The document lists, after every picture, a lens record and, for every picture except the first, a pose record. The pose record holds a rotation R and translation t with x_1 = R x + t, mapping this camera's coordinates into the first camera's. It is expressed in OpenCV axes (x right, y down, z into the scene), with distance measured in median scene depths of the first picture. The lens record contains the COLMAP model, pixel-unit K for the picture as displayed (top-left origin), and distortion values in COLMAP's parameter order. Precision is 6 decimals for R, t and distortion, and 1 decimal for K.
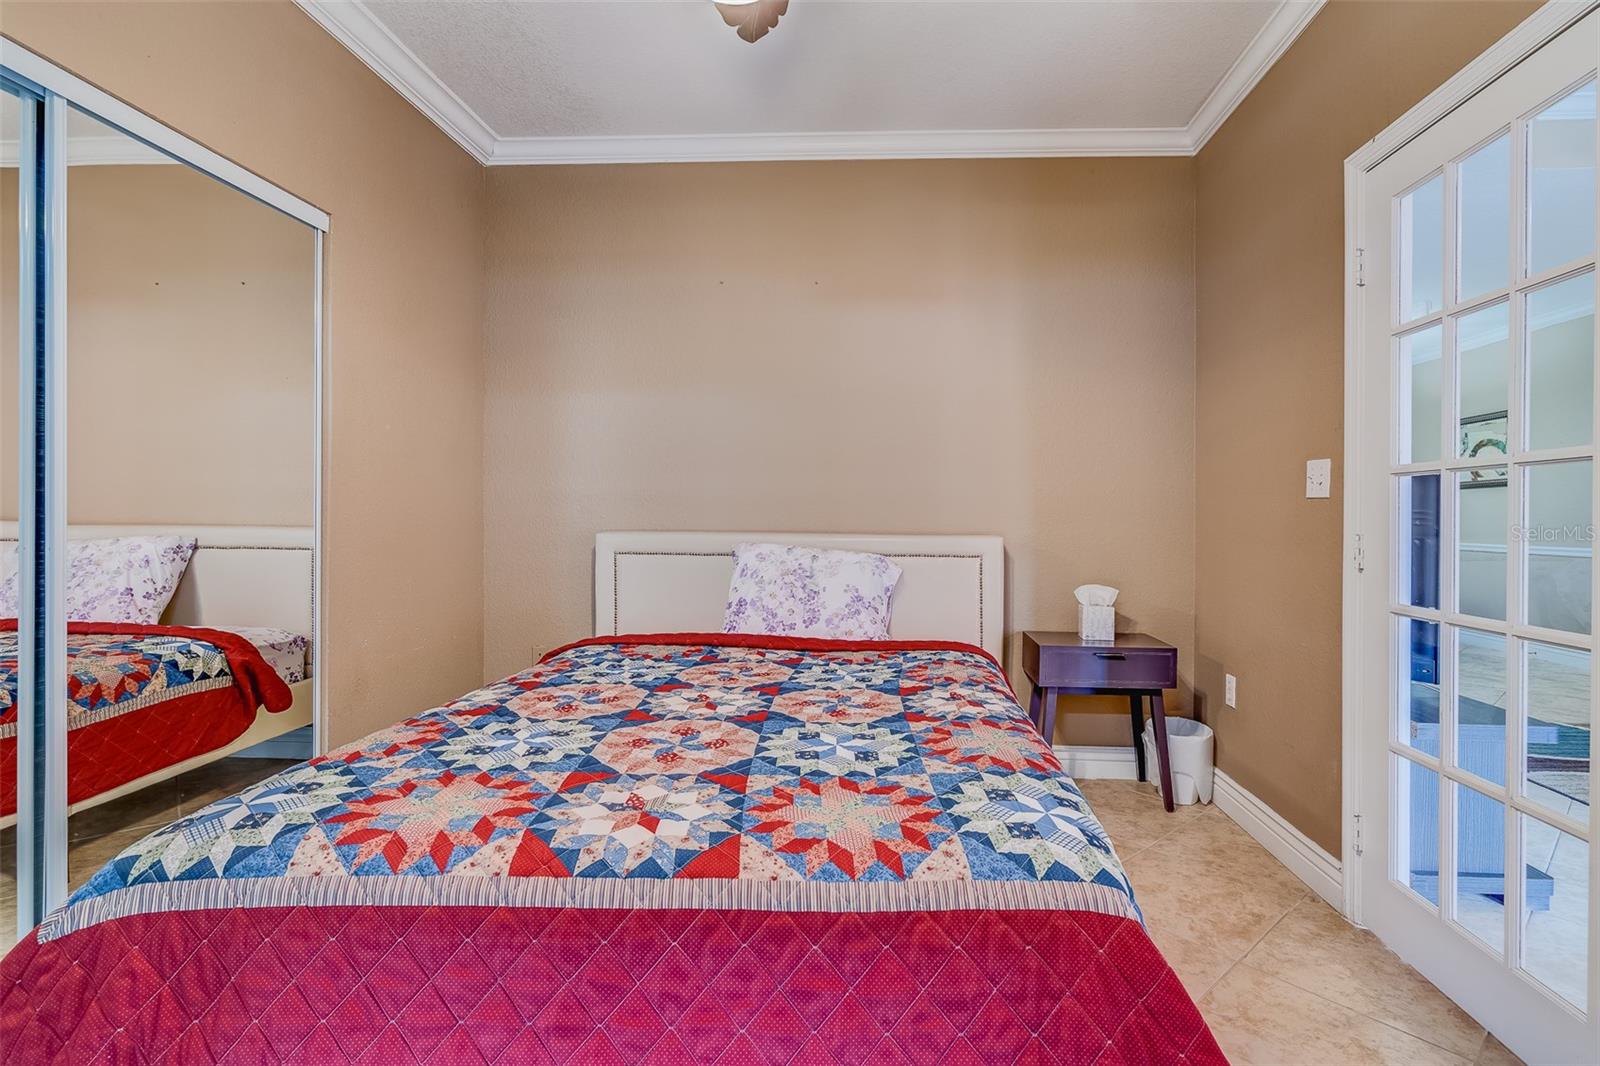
lens RADIAL K [[759.1, 0, 775.1], [0, 759.1, 530.1], [0, 0, 1]] dist [0.003364, 0.000541]
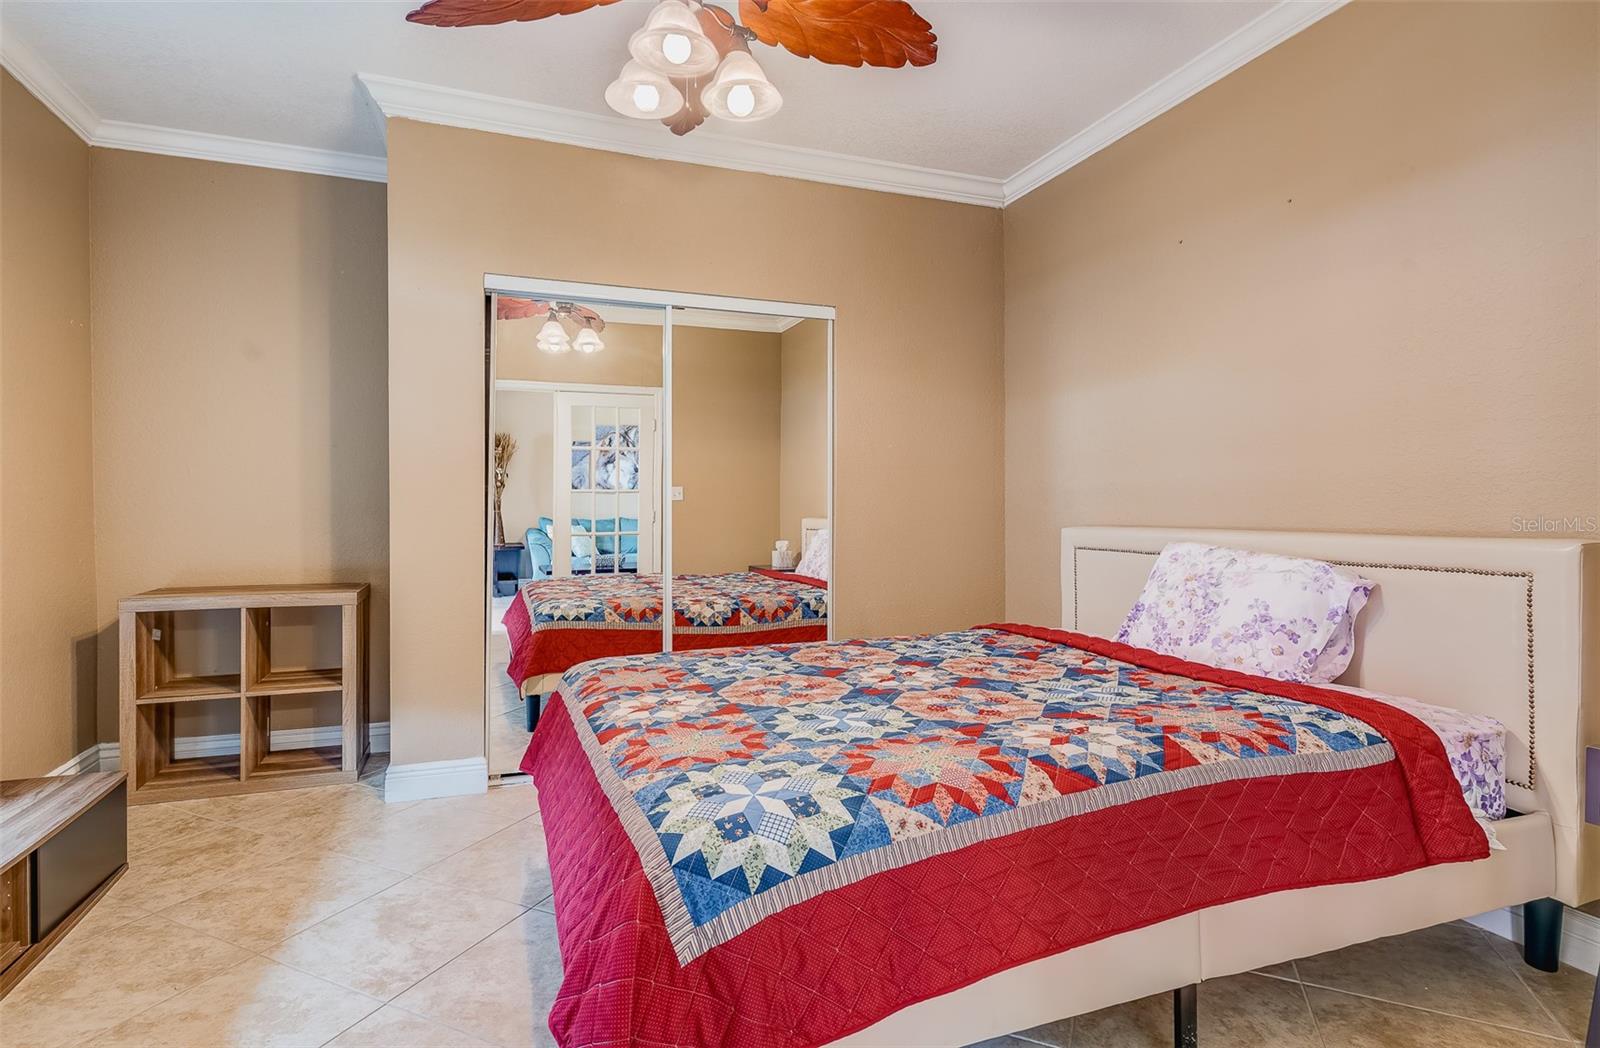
lens RADIAL K [[740.6, 0, 800.0], [0, 740.6, 524.0], [0, 0, 1]] dist [-0.000998, -0.000015]
pose [[0.439861, 0.006687, -0.898041, 0.591283], [-0.009019, 0.999955, 0.003028, -0.001139], [0.898020, 0.006767, 0.439902, 0.277697]]
